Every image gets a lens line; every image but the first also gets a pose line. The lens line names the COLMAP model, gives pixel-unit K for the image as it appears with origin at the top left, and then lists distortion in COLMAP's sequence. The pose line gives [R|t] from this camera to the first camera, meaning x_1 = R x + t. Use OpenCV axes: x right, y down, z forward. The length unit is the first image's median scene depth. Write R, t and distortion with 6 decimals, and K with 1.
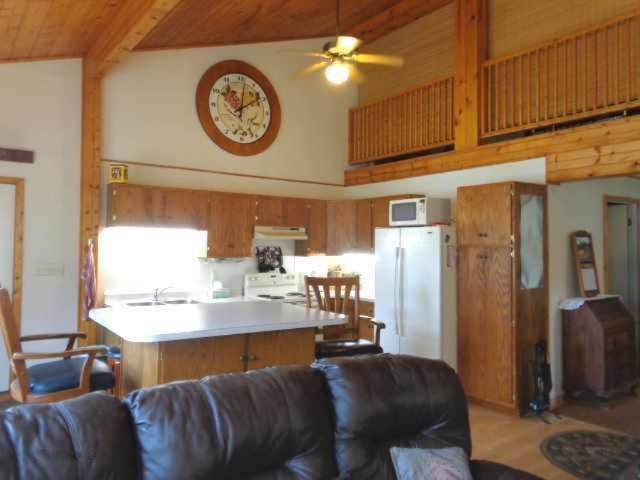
lens RADIAL K [[485.5, 0, 320.0], [0, 485.5, 240.0], [0, 0, 1]] dist [0.208828, -0.000663]
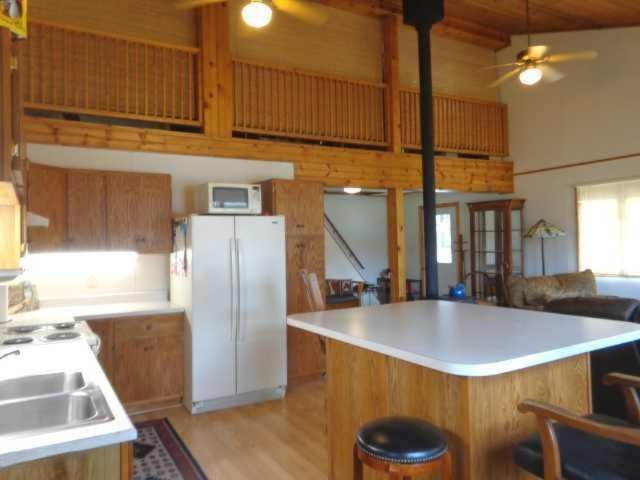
lens RADIAL K [[488.8, 0, 320.0], [0, 488.8, 240.0], [0, 0, 1]] dist [0.009133, -0.003081]
pose [[0.132160, -0.007624, 0.991199, -0.671728], [0.008642, 0.999941, 0.006539, 0.012854], [-0.991191, 0.007702, 0.132219, 0.750005]]
